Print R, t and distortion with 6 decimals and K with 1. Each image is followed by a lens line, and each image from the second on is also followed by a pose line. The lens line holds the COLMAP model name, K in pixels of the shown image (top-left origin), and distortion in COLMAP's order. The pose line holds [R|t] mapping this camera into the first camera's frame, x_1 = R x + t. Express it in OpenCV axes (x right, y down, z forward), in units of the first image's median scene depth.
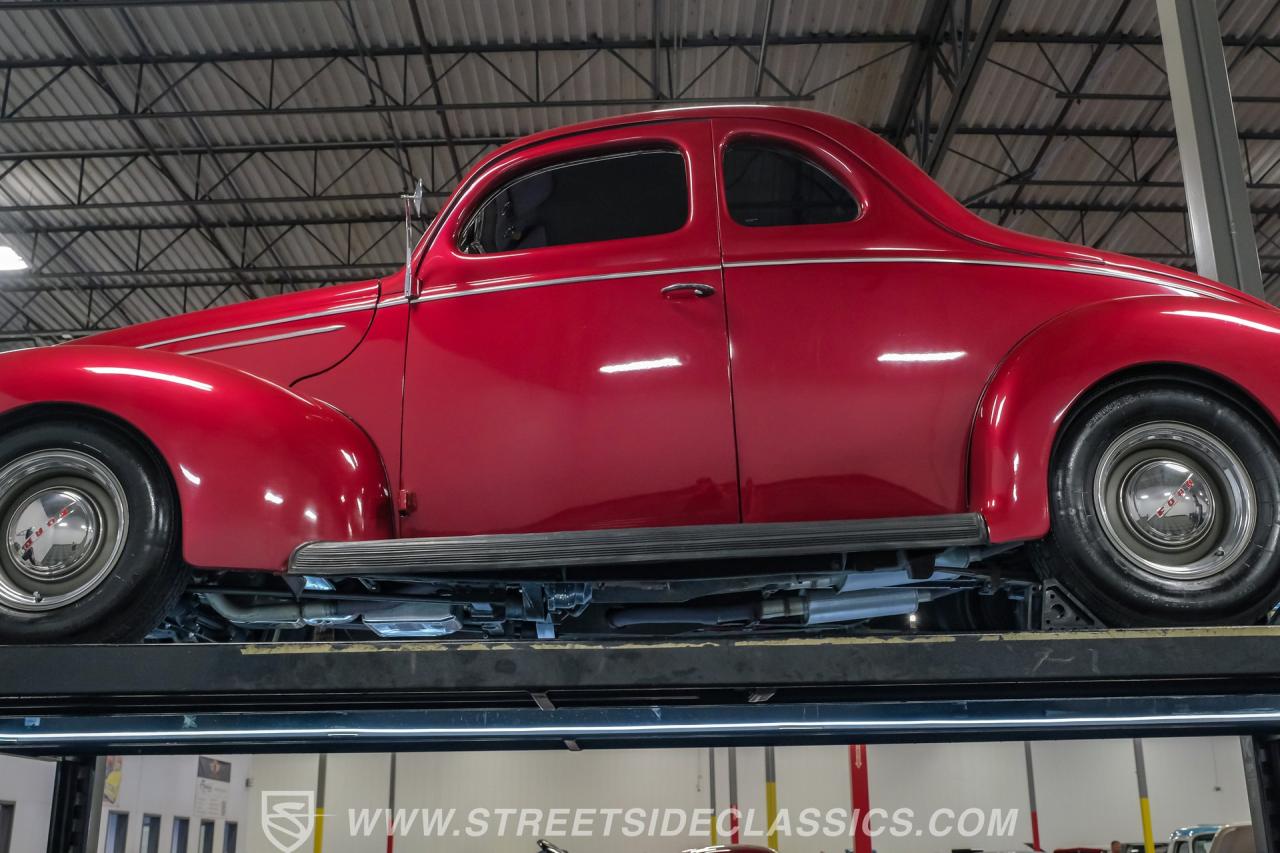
lens RADIAL K [[1378.8, 0, 640.0], [0, 1378.8, 426.5], [0, 0, 1]] dist [-0.010962, -0.011006]
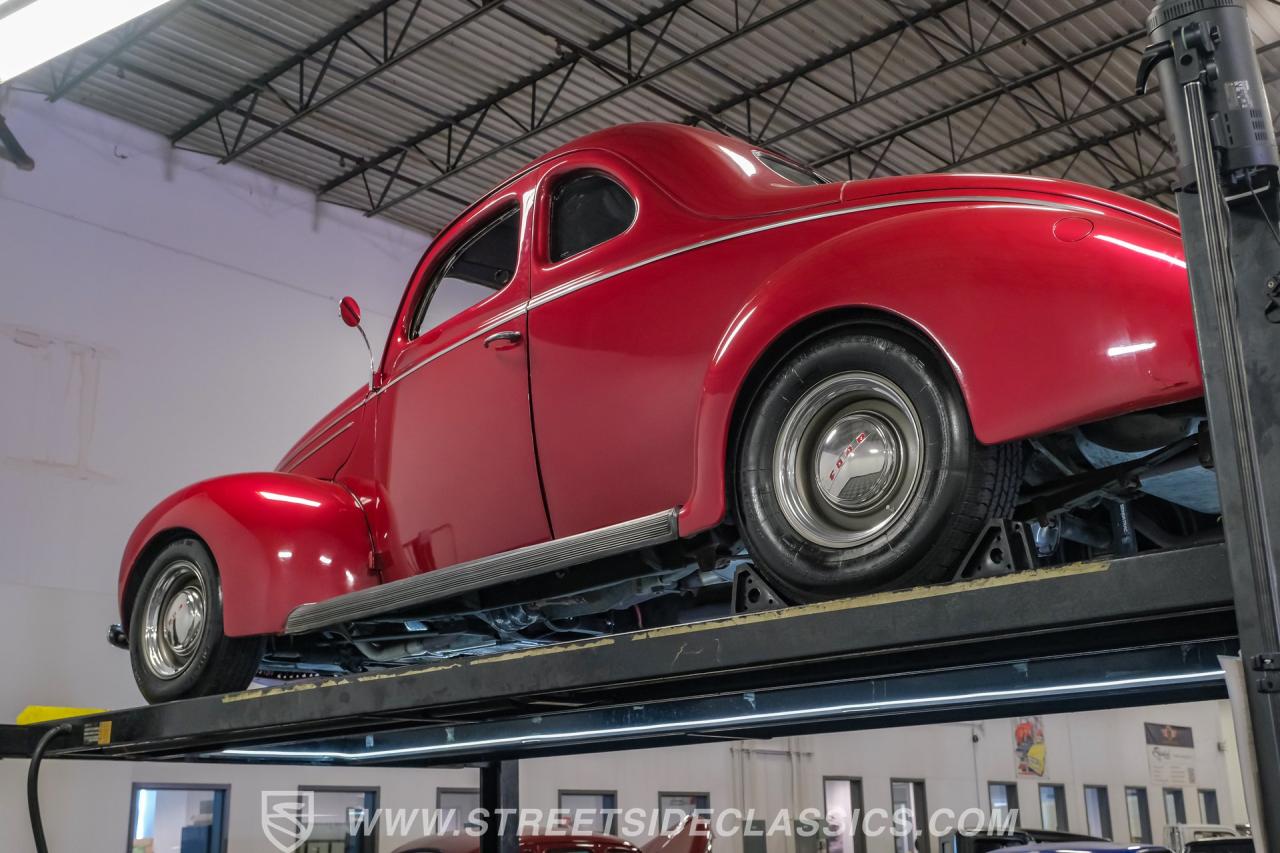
lens RADIAL K [[1452.7, 0, 640.0], [0, 1452.7, 426.5], [0, 0, 1]] dist [0.025699, 0.005582]
pose [[0.753728, -0.186619, -0.630133, 0.241811], [0.209743, 0.977000, -0.038465, 0.010596], [0.622818, -0.103174, 0.775534, 0.044711]]
